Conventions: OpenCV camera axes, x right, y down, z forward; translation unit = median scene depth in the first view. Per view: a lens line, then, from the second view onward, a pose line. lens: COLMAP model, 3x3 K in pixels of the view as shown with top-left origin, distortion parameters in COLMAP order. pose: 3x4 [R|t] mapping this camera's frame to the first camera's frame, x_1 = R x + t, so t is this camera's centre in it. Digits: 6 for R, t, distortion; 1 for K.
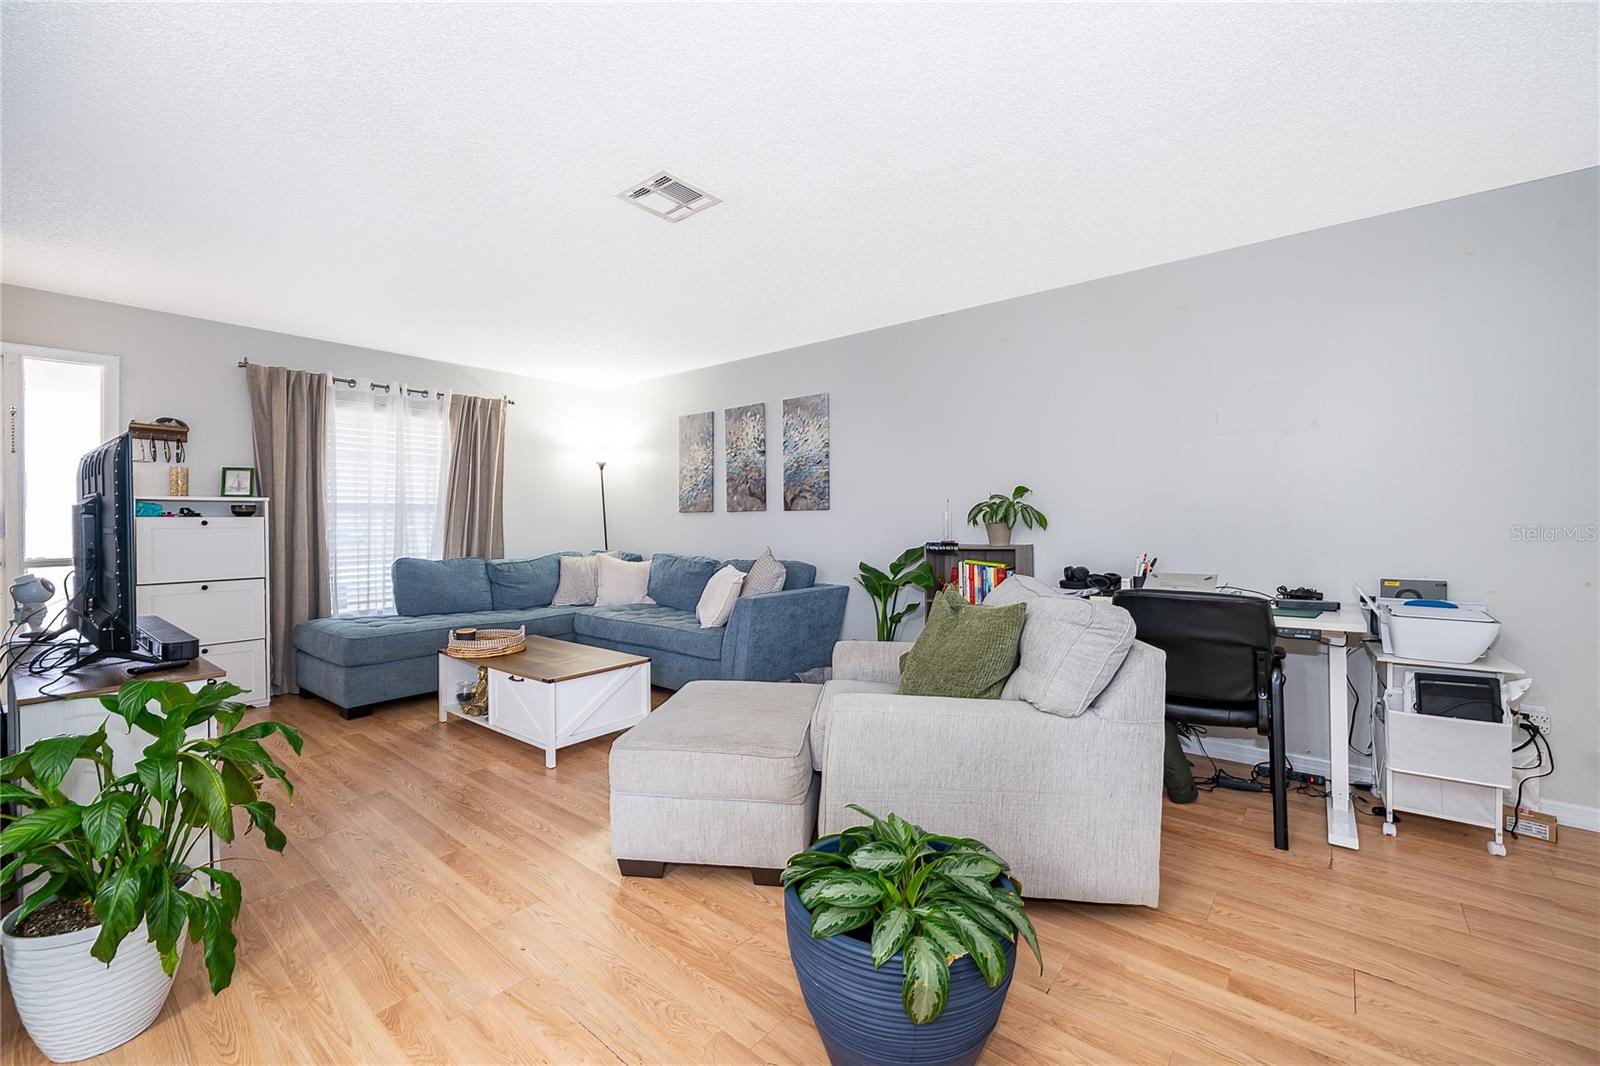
lens RADIAL K [[660.2, 0, 801.6], [0, 660.2, 526.5], [0, 0, 1]] dist [0.002090, 0.000163]
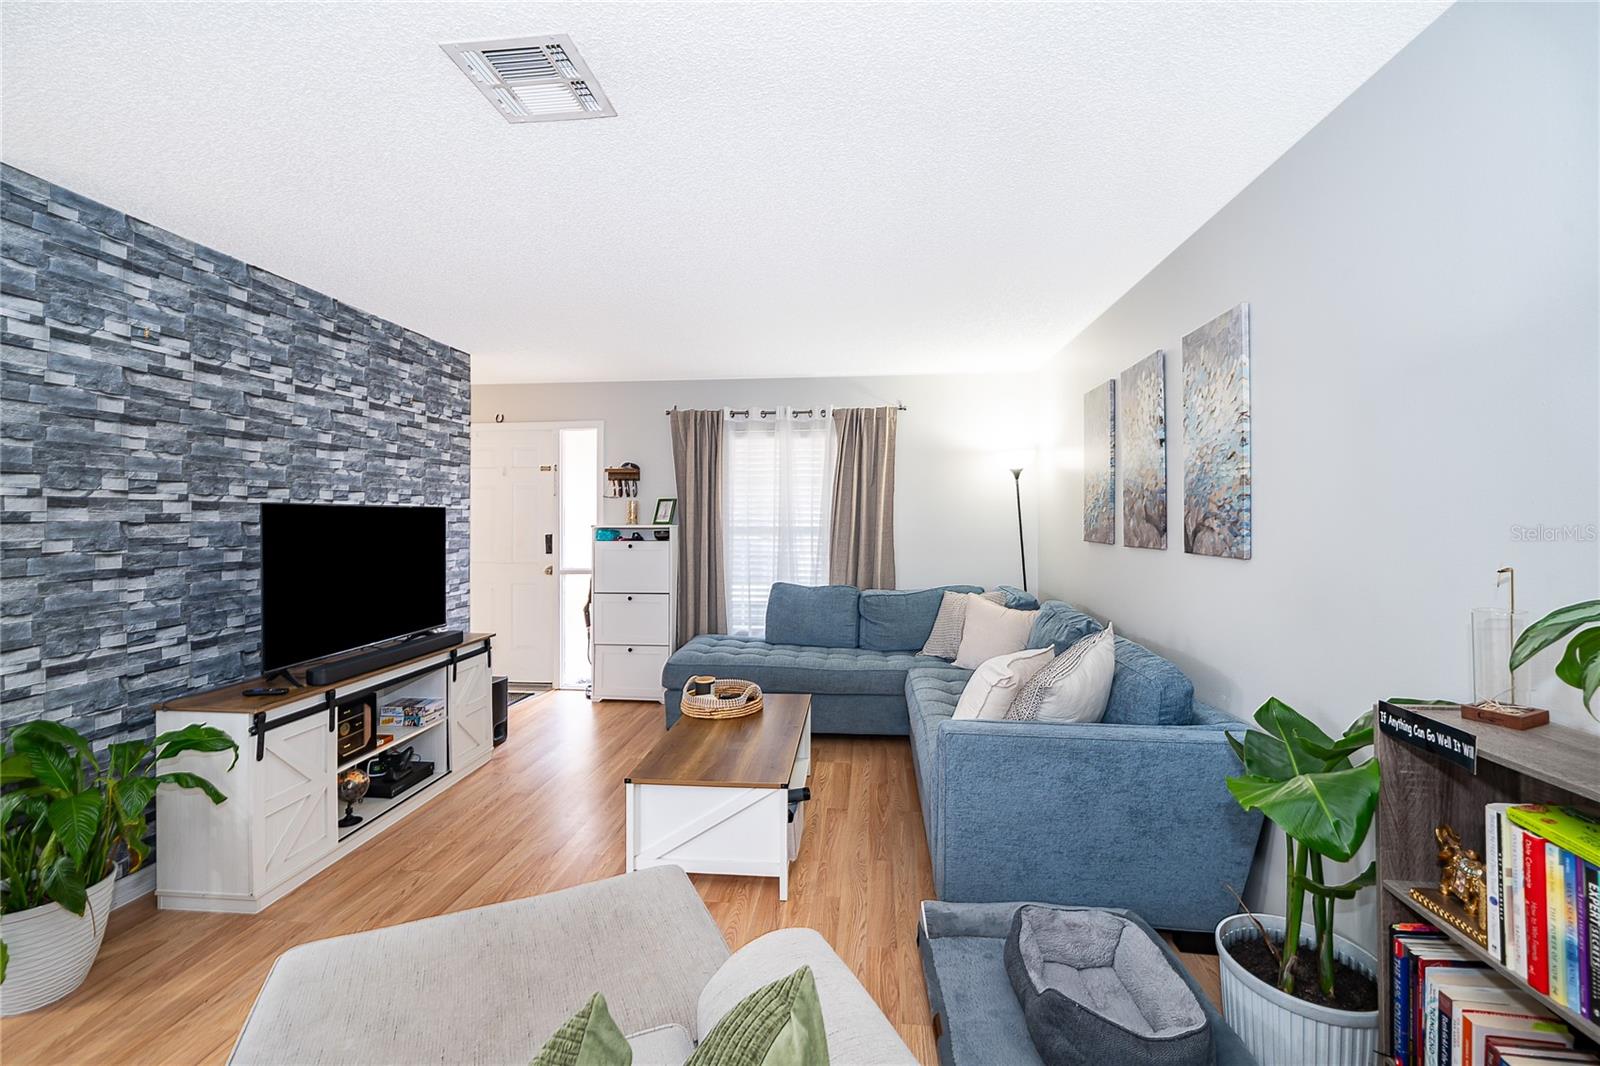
lens RADIAL K [[660.2, 0, 801.6], [0, 660.2, 526.5], [0, 0, 1]] dist [0.002090, 0.000163]
pose [[0.559428, 0.014324, -0.828755, 0.237267], [-0.006517, 0.999896, 0.012883, -0.050001], [0.828853, -0.001806, 0.559463, 0.474574]]
